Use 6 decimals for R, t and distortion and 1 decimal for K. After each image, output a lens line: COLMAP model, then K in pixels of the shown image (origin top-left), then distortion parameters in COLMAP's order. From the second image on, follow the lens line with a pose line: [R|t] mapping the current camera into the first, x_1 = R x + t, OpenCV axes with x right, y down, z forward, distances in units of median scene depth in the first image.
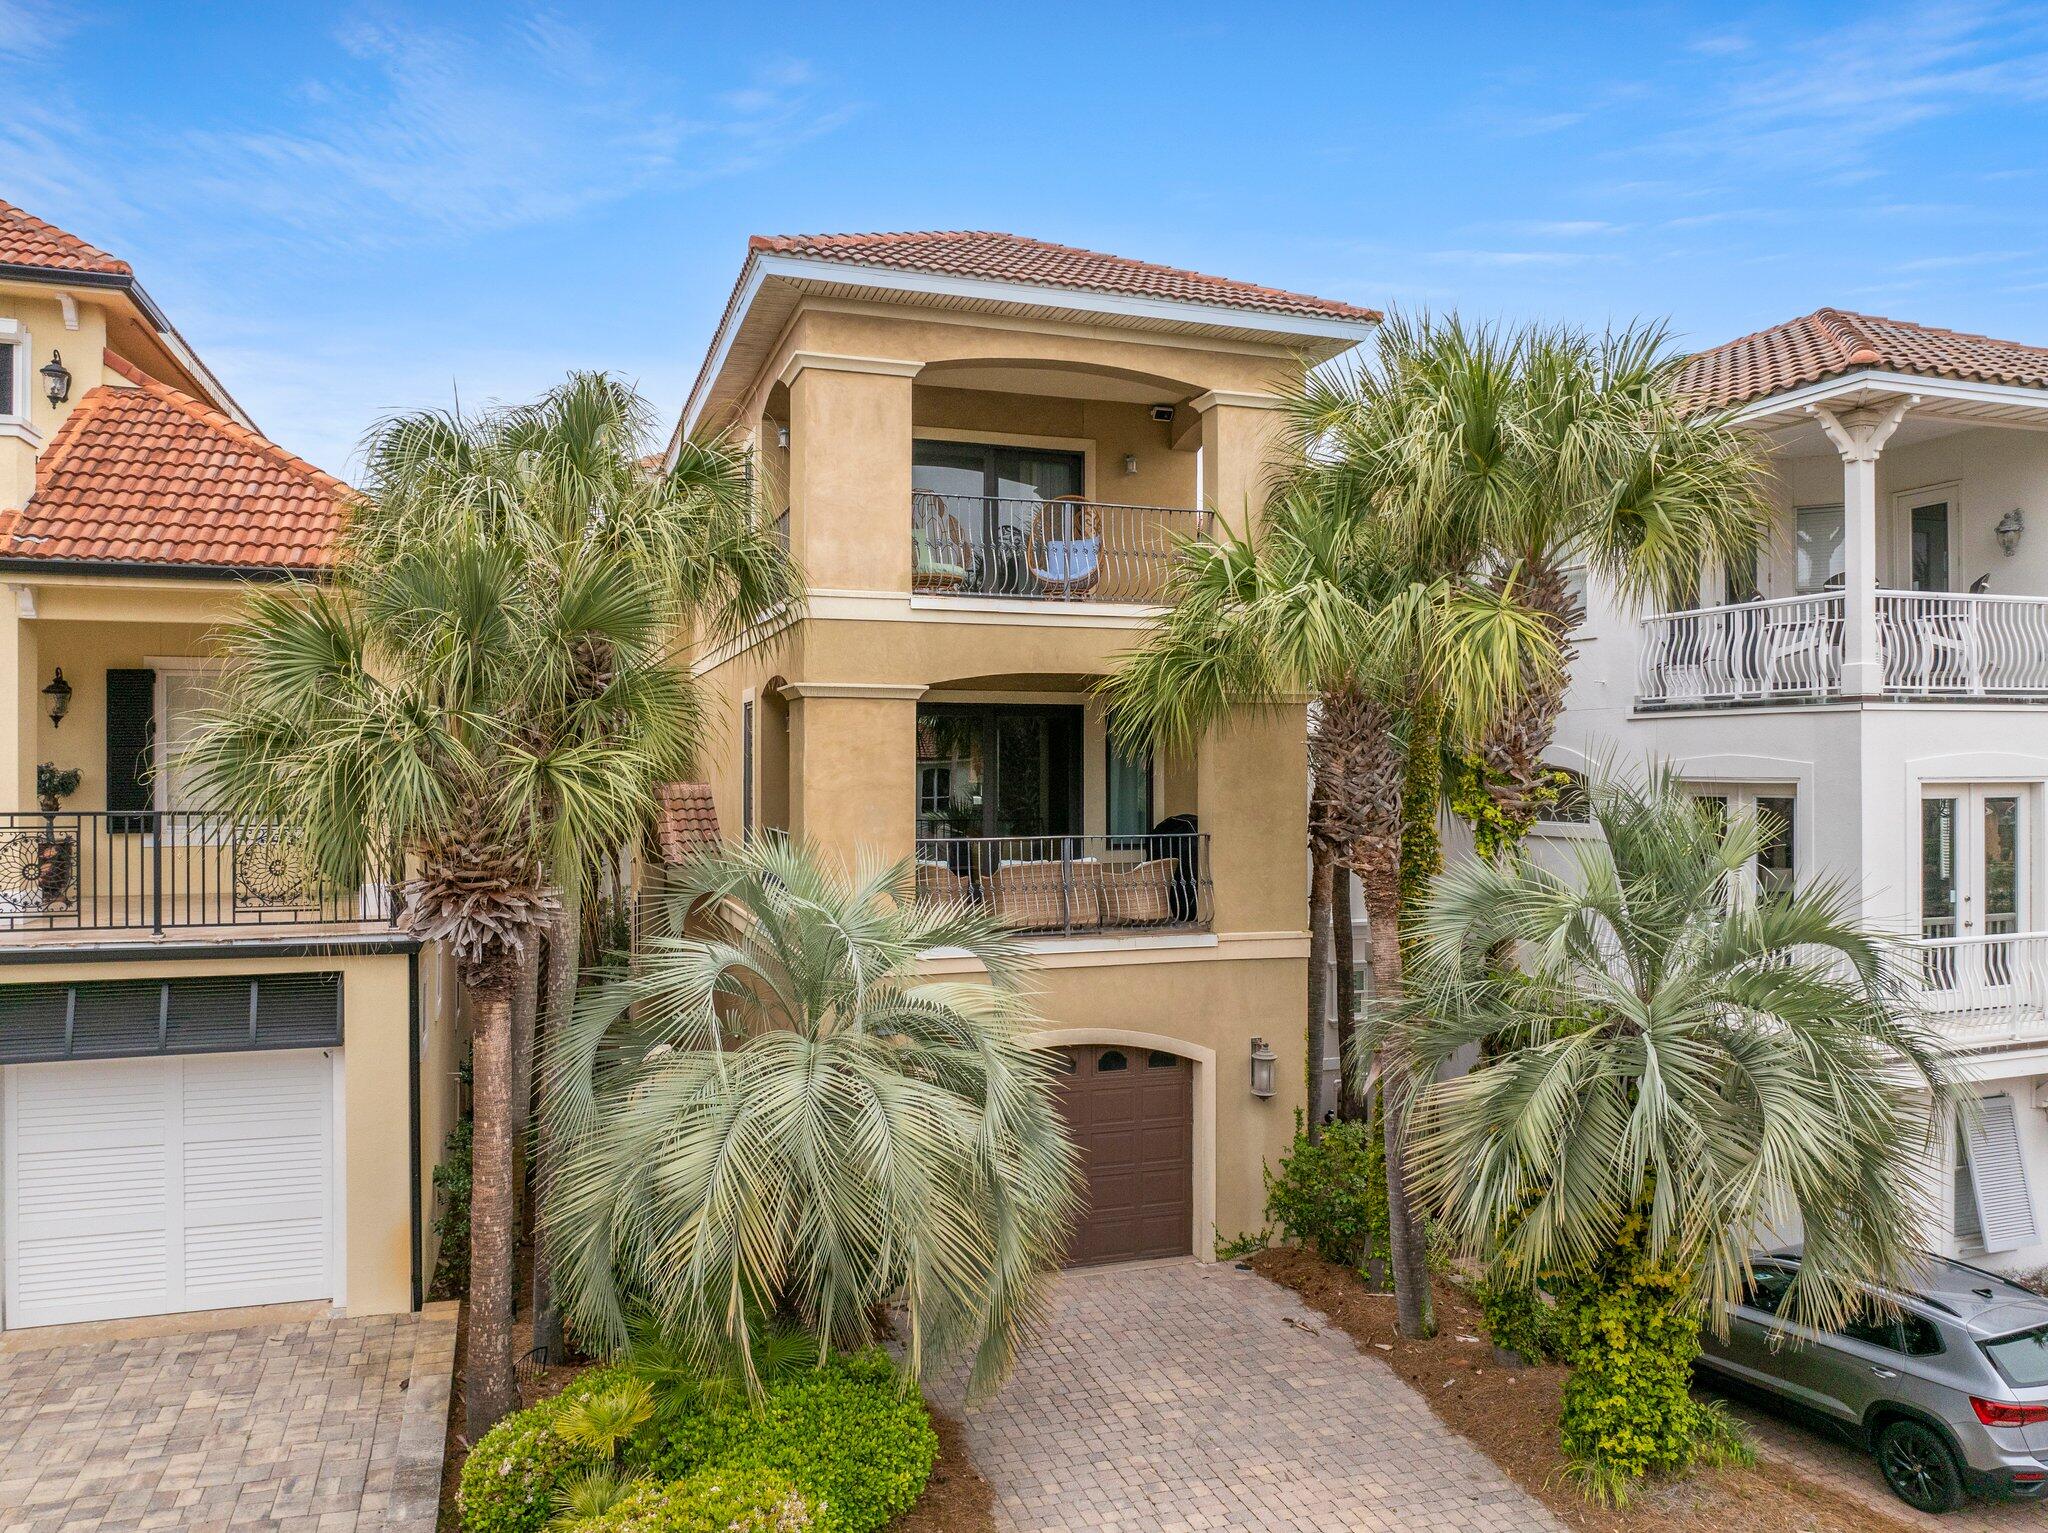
lens RADIAL K [[1438.6, 0, 1019.7], [0, 1438.6, 758.4], [0, 0, 1]] dist [-0.044870, 0.013565]
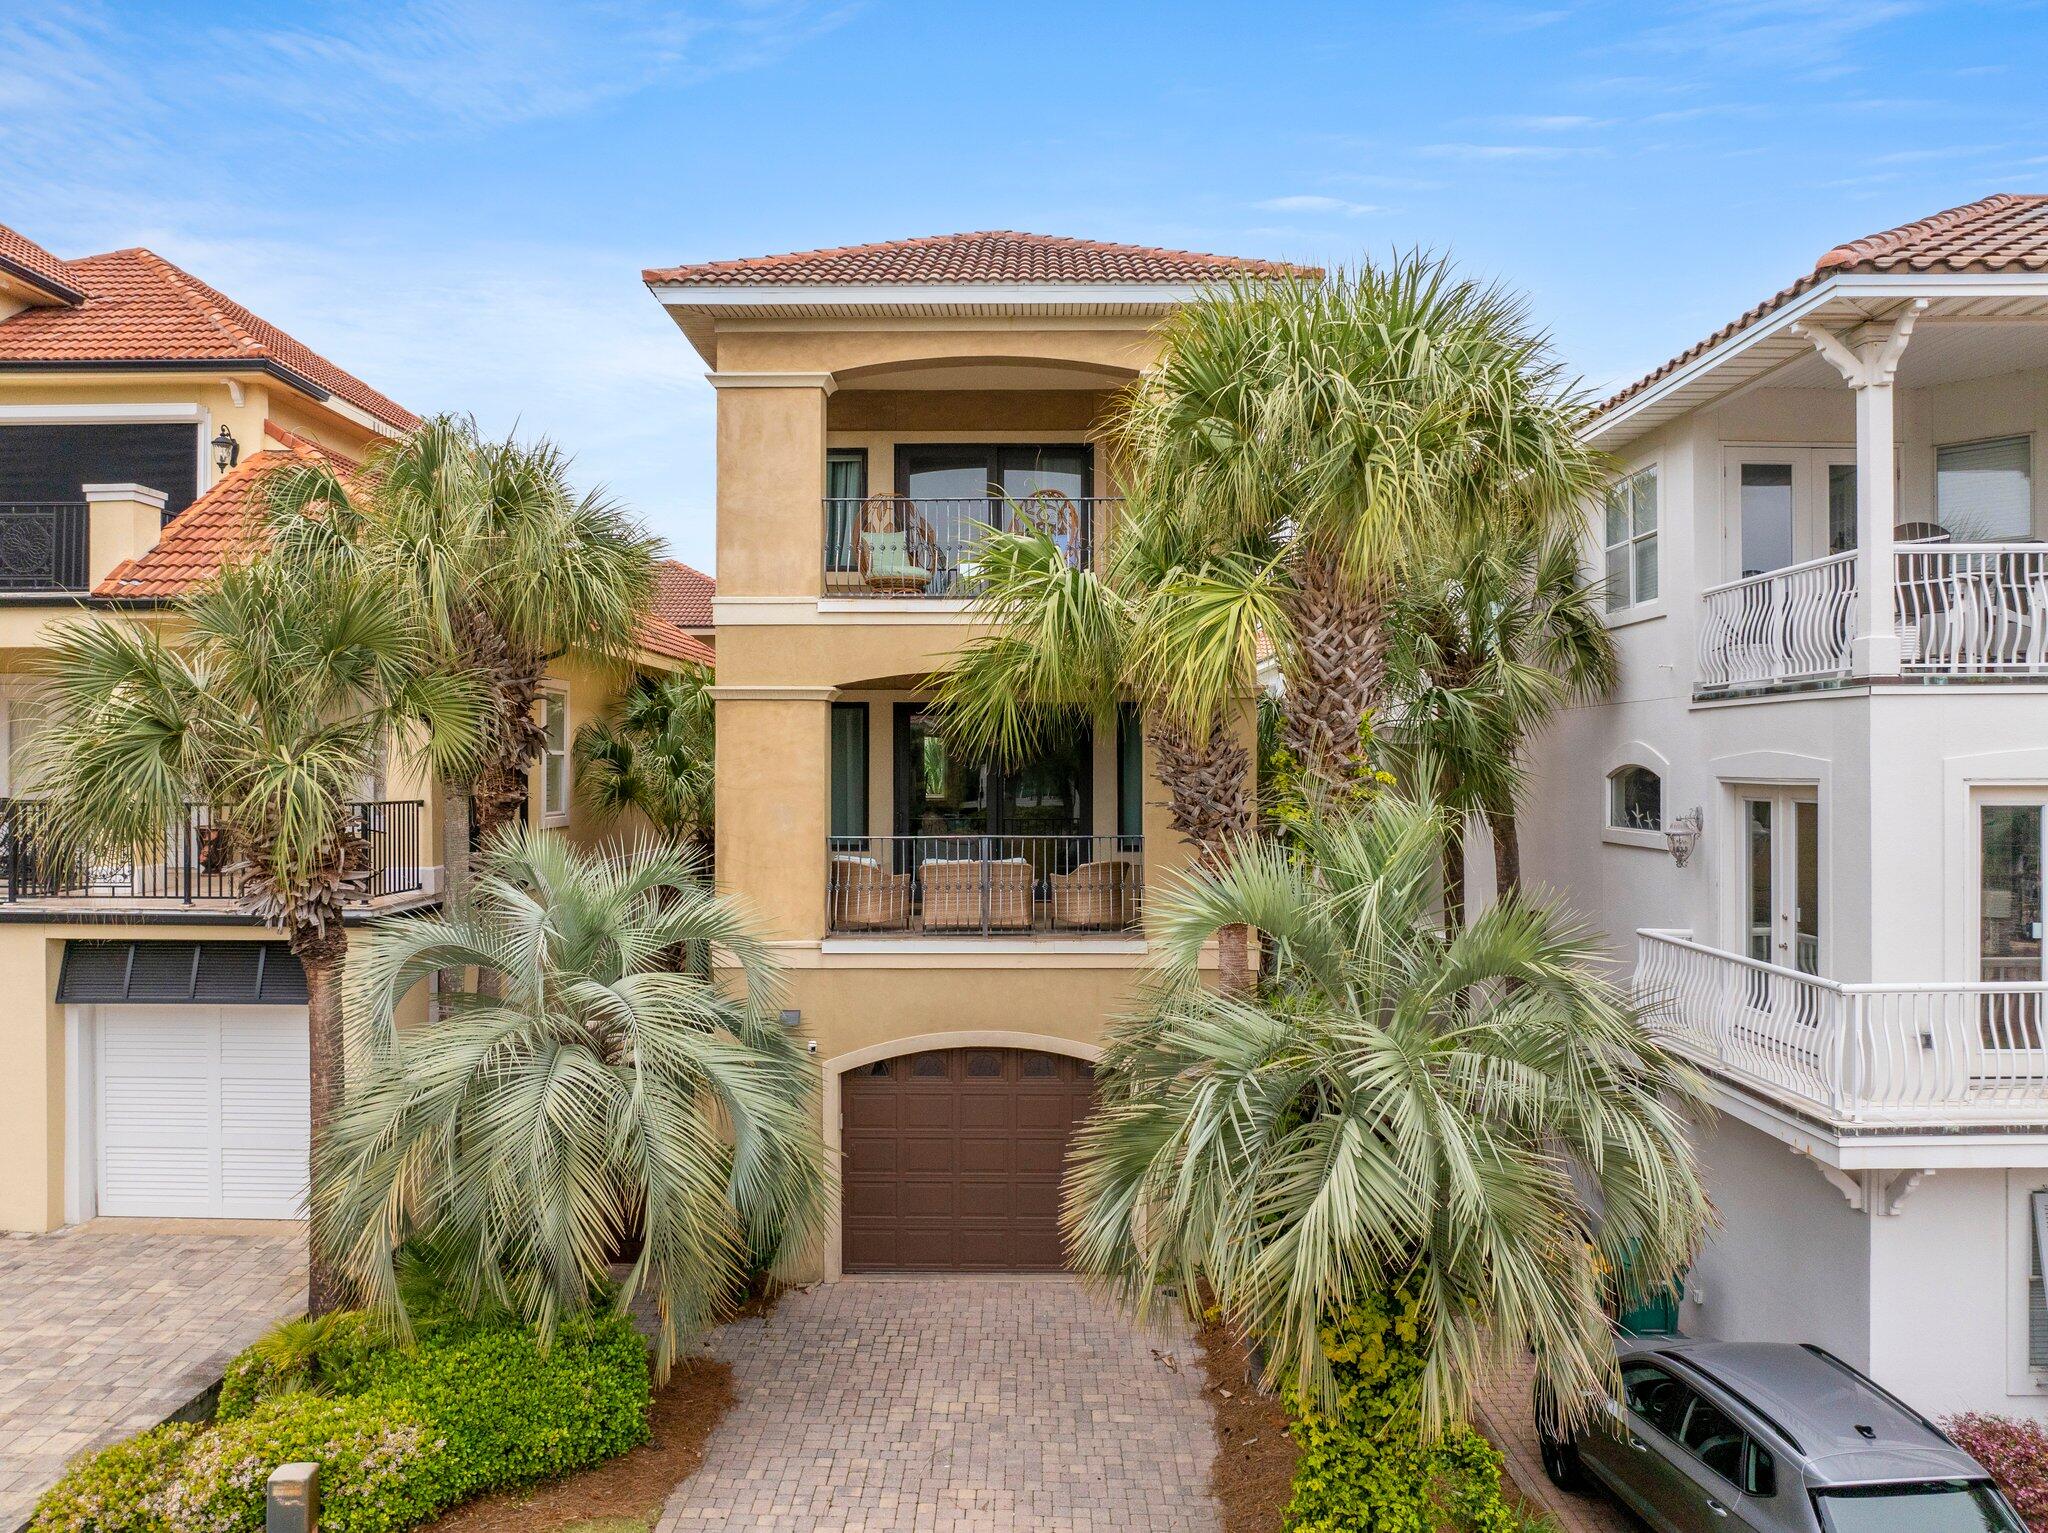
lens RADIAL K [[1438.6, 0, 1018.9], [0, 1438.6, 758.8], [0, 0, 1]] dist [-0.044870, 0.013565]
pose [[0.942844, -0.002059, -0.333227, 0.406357], [0.002034, 0.999998, -0.000423, 0.001569], [0.333227, -0.000279, 0.942846, 0.078274]]
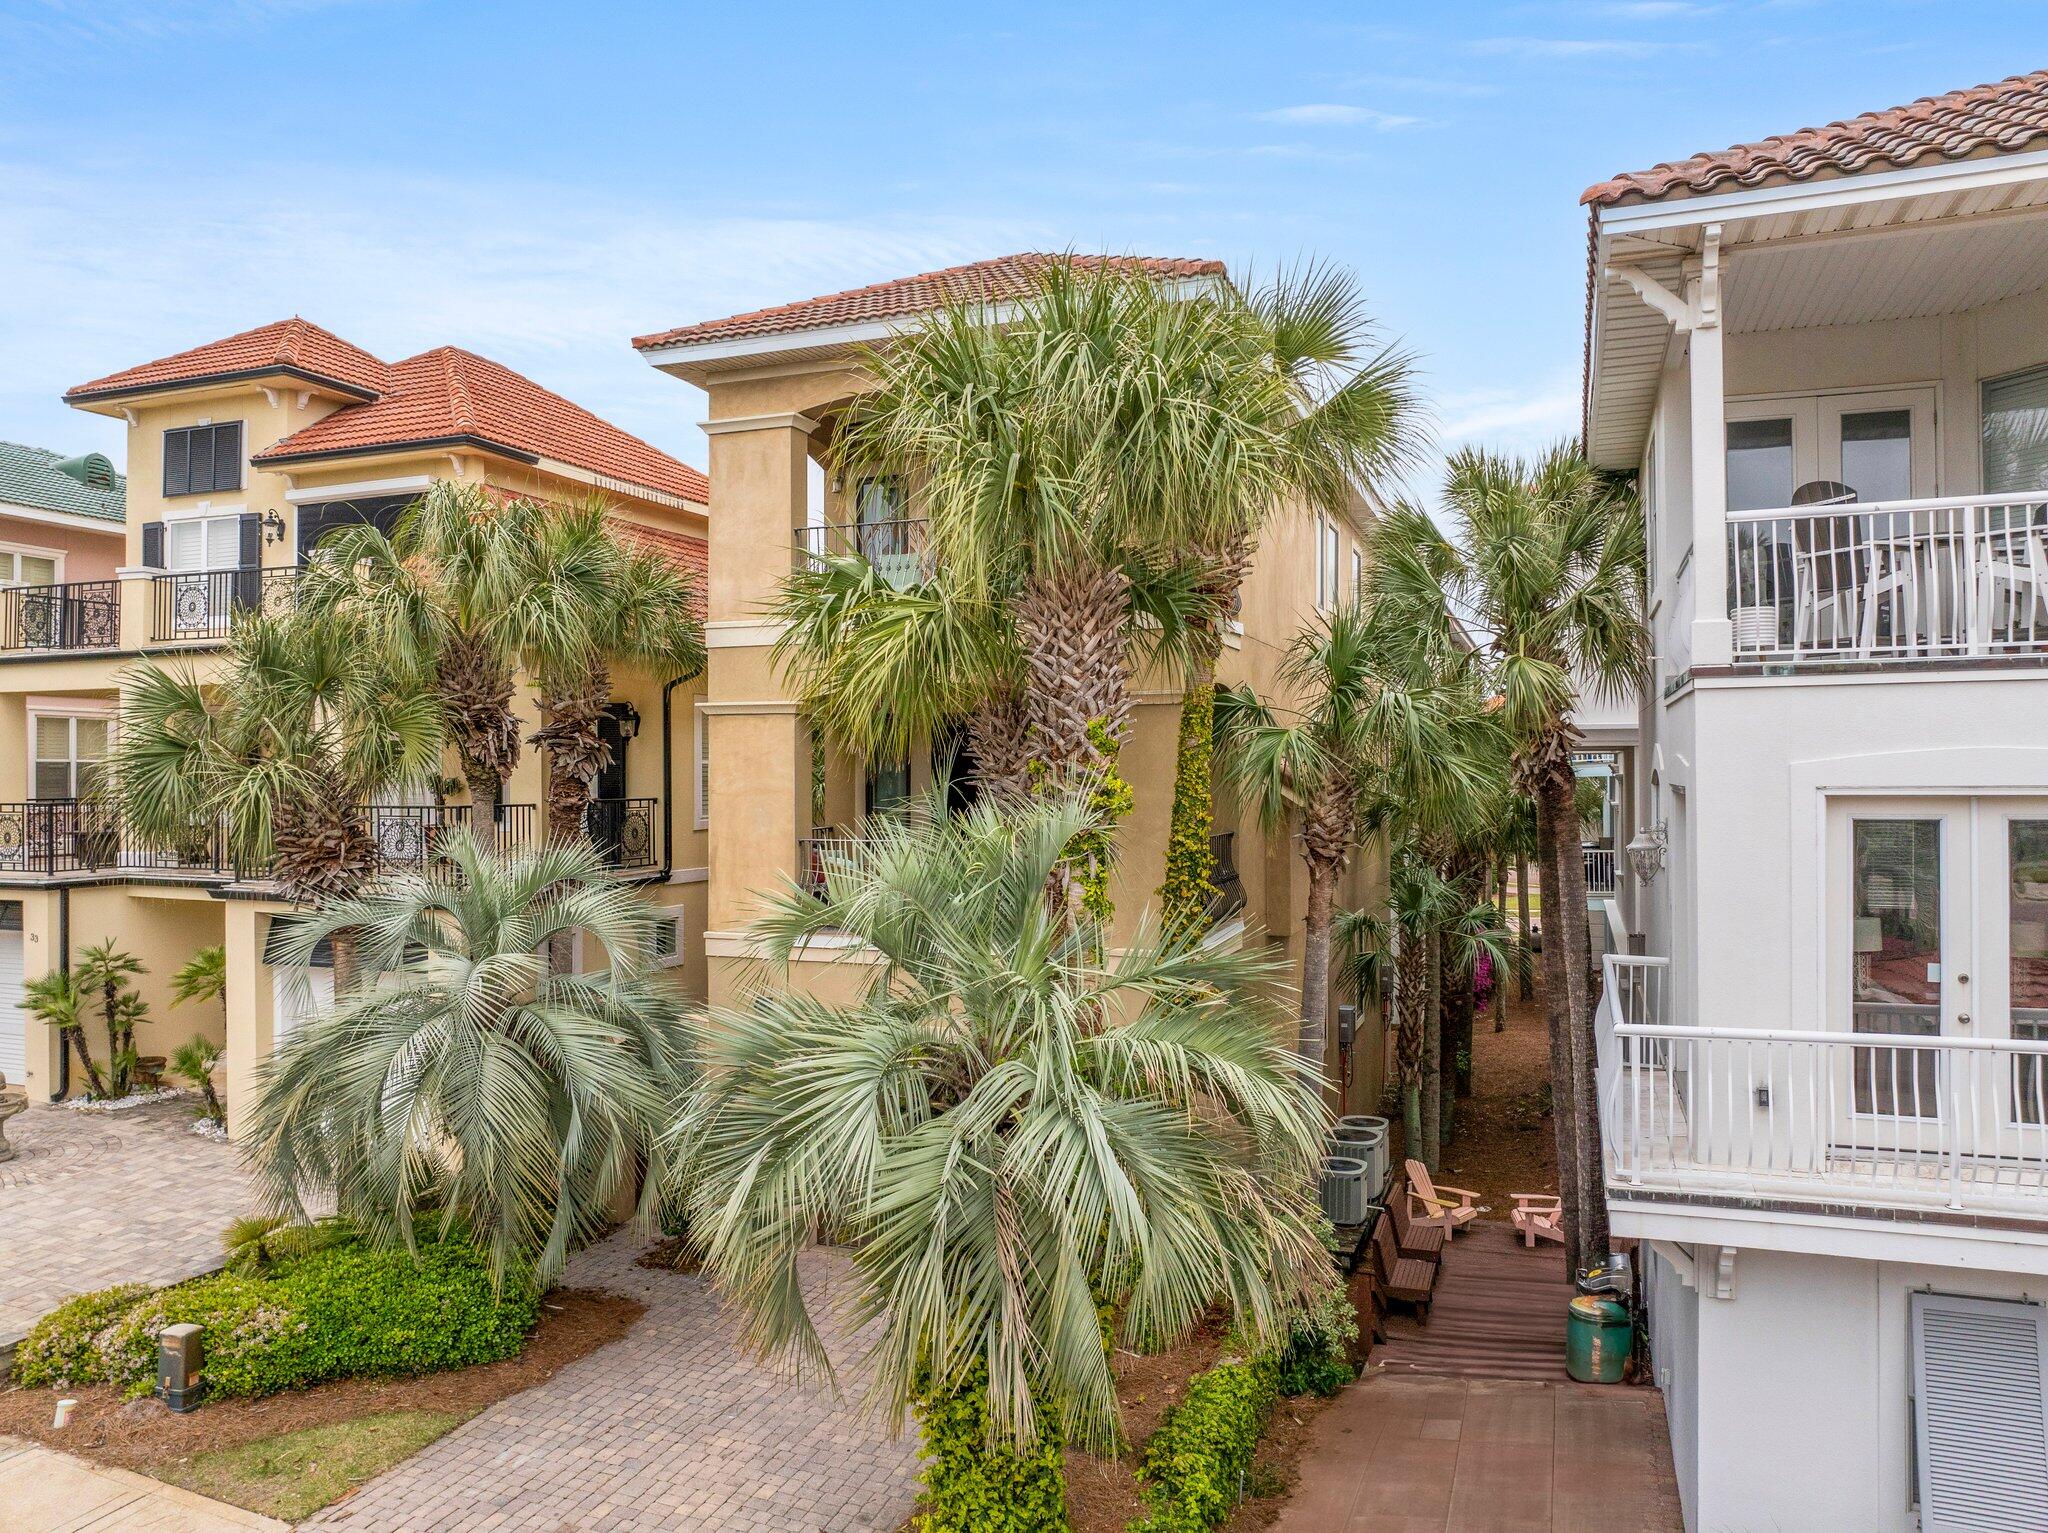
lens RADIAL K [[1438.6, 0, 1017.8], [0, 1438.6, 753.1], [0, 0, 1]] dist [-0.044870, 0.013565]
pose [[0.768873, -0.011052, -0.639306, 0.785746], [0.008324, 0.999939, -0.007276, -0.000481], [0.639347, 0.000272, 0.768918, 0.254314]]
